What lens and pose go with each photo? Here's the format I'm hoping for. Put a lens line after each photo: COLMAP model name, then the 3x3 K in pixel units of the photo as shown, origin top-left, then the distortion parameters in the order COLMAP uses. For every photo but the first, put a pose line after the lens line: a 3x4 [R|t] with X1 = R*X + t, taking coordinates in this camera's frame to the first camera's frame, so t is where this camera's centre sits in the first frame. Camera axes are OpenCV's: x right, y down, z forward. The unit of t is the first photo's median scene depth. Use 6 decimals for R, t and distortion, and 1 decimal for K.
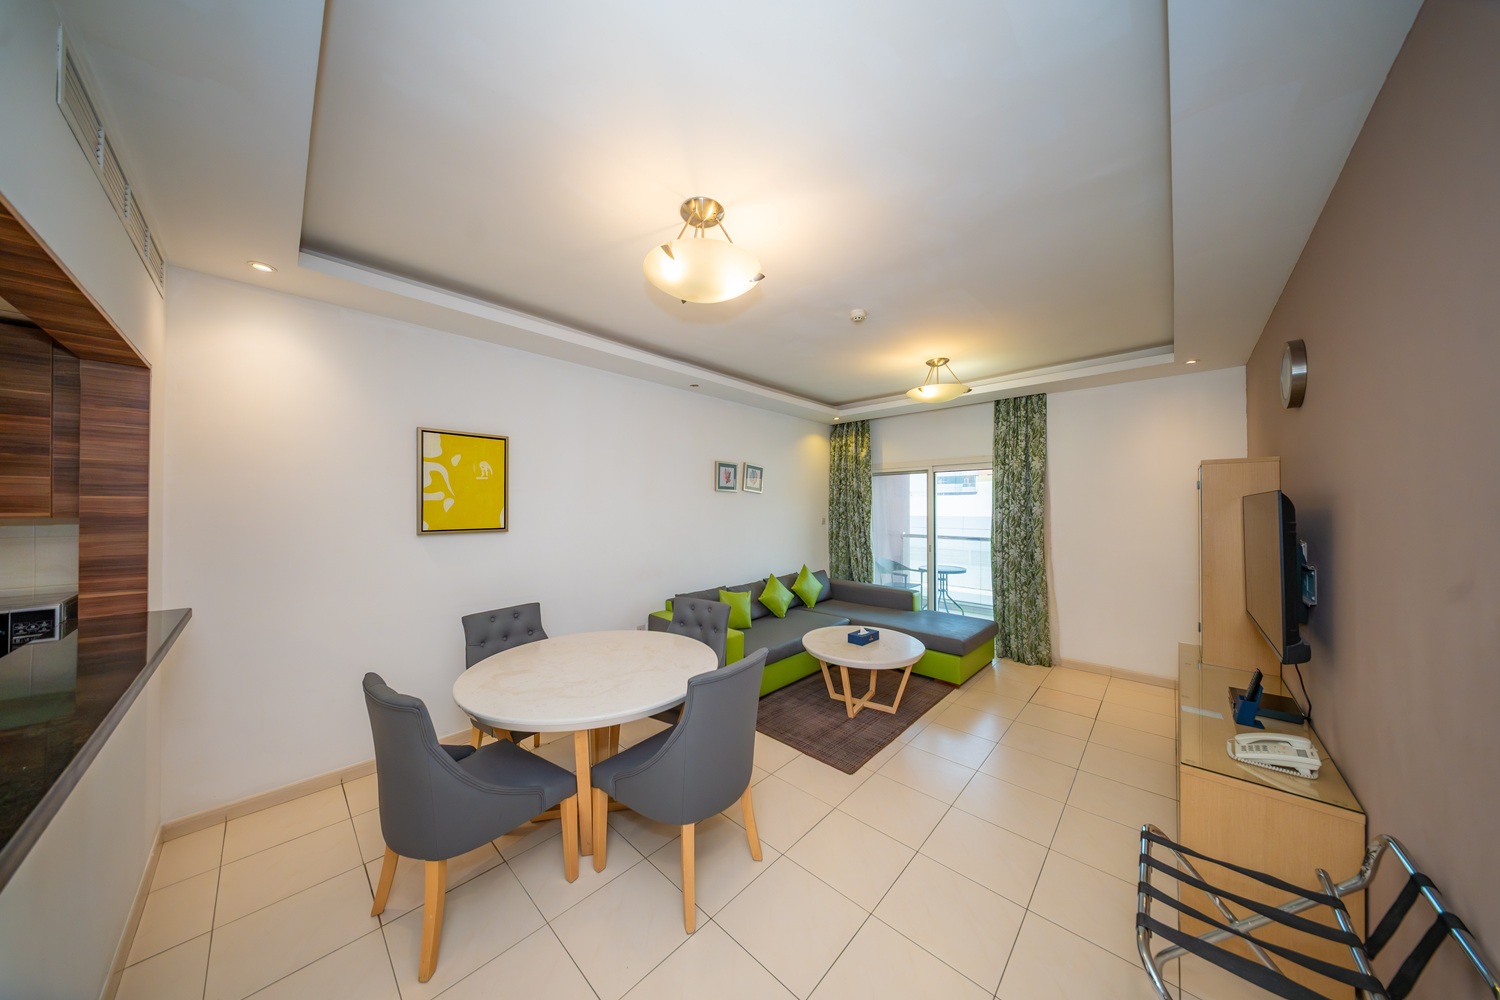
lens RADIAL K [[443.7, 0, 759.0], [0, 443.7, 496.6], [0, 0, 1]] dist [0.000314, 0.000006]
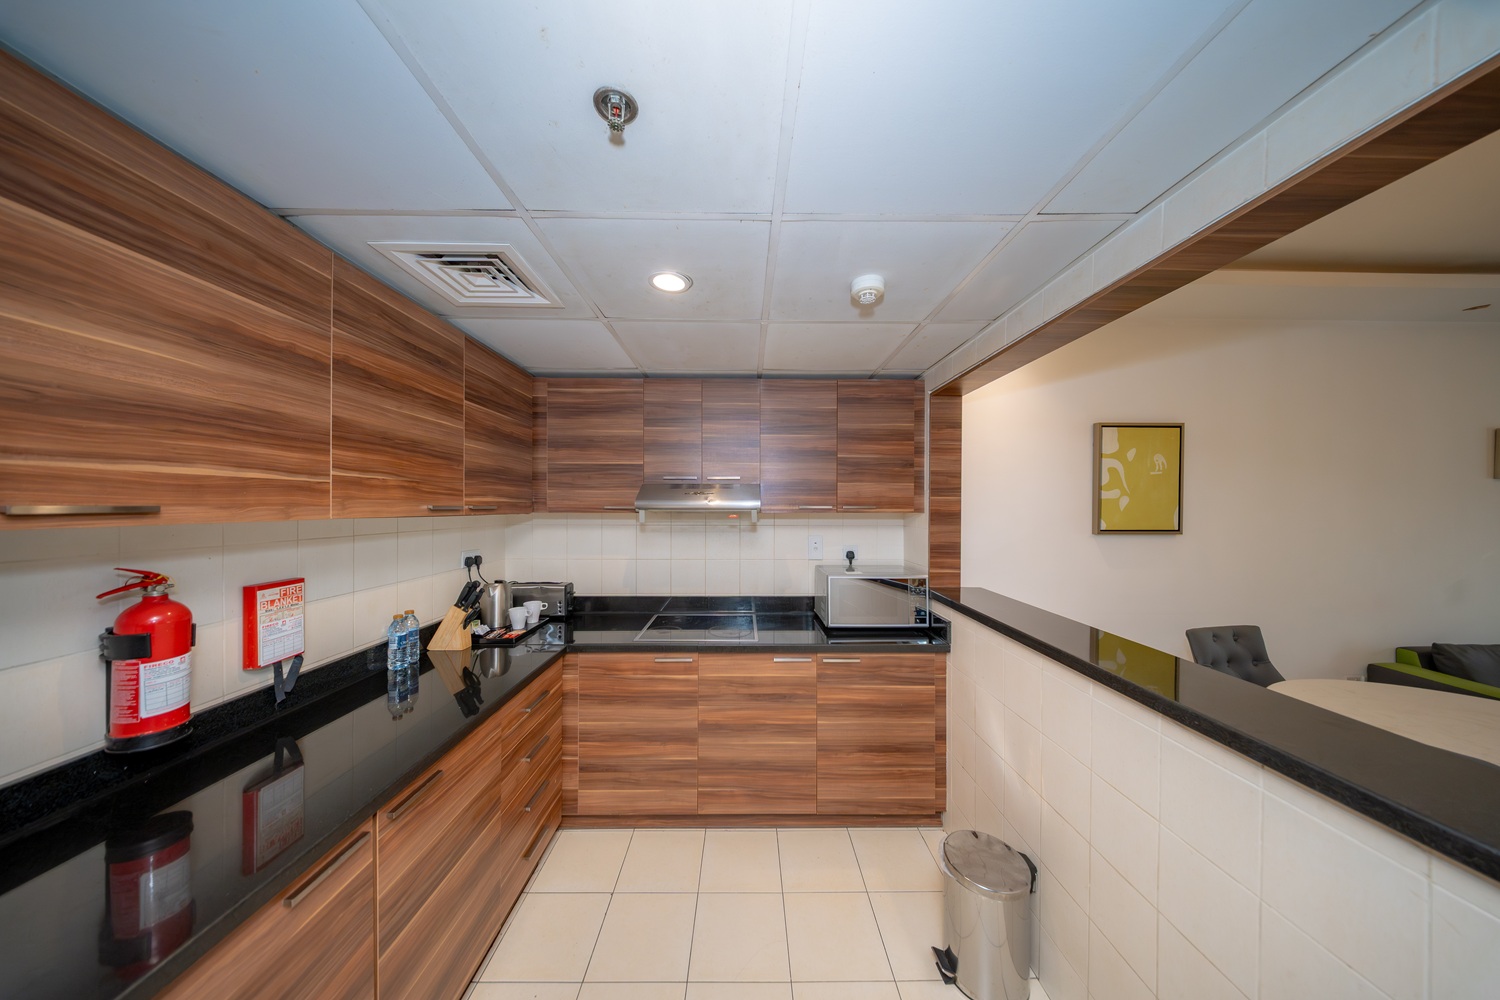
lens RADIAL K [[443.7, 0, 759.0], [0, 443.7, 496.6], [0, 0, 1]] dist [0.000314, 0.000006]
pose [[0.692656, -0.006933, -0.721235, -0.573049], [0.013442, 0.999904, 0.003298, -0.008566], [0.721143, -0.011979, 0.692683, -0.203982]]
